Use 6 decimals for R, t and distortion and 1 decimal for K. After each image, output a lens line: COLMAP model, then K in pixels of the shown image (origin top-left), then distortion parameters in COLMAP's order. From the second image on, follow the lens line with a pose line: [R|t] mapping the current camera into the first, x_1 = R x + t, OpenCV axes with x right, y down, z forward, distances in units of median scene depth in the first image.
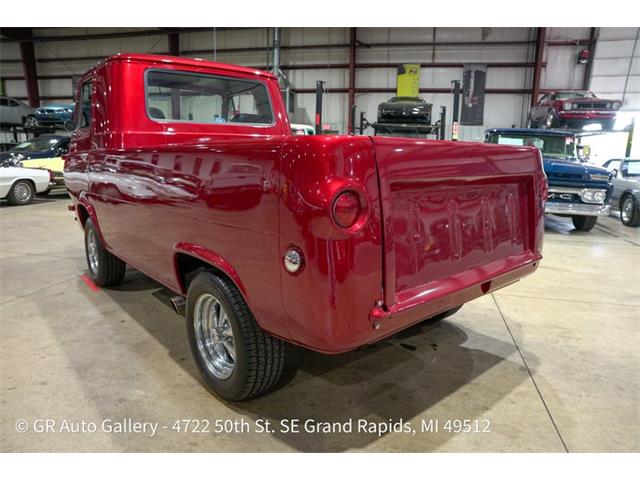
lens RADIAL K [[439.8, 0, 320.0], [0, 439.8, 240.0], [0, 0, 1]] dist [-0.141225, 0.113312]
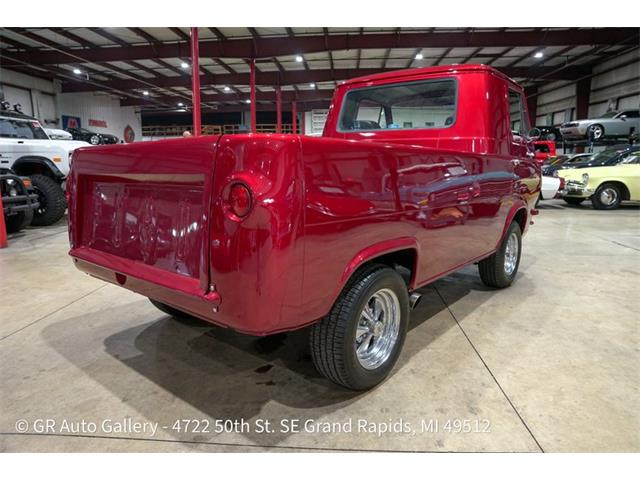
lens RADIAL K [[439.8, 0, 320.0], [0, 439.8, 240.0], [0, 0, 1]] dist [-0.141225, 0.113312]
pose [[0.164485, 0.162192, -0.972954, 1.144207], [-0.191527, 0.972867, 0.129798, -0.162630], [0.967606, 0.164998, 0.191086, 0.980600]]
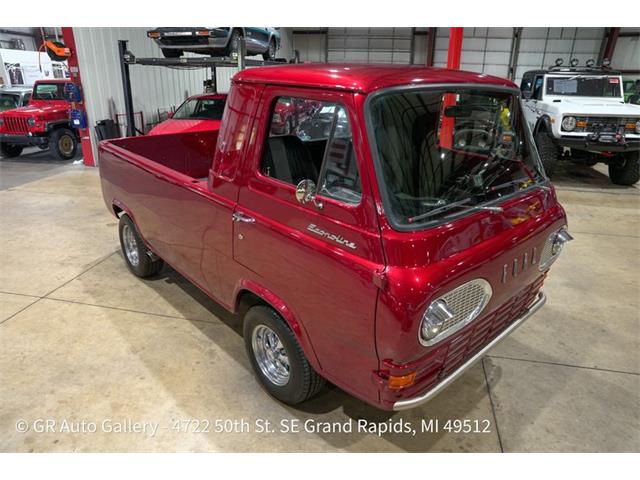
lens RADIAL K [[439.8, 0, 320.0], [0, 439.8, 240.0], [0, 0, 1]] dist [-0.141225, 0.113312]
pose [[-0.999177, -0.021859, -0.034164, -0.341598], [-0.036839, 0.841494, 0.539009, -0.844988], [0.016966, 0.539824, -0.841607, 2.702198]]
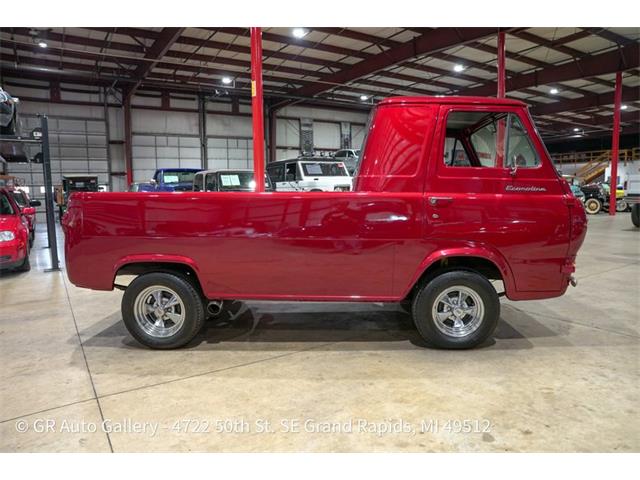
lens RADIAL K [[439.8, 0, 320.0], [0, 439.8, 240.0], [0, 0, 1]] dist [-0.141225, 0.113312]
pose [[-0.691150, 0.074215, -0.718890, 0.936291], [-0.138666, 0.962614, 0.232691, -0.491444], [0.709284, 0.260510, -0.655020, 2.466768]]
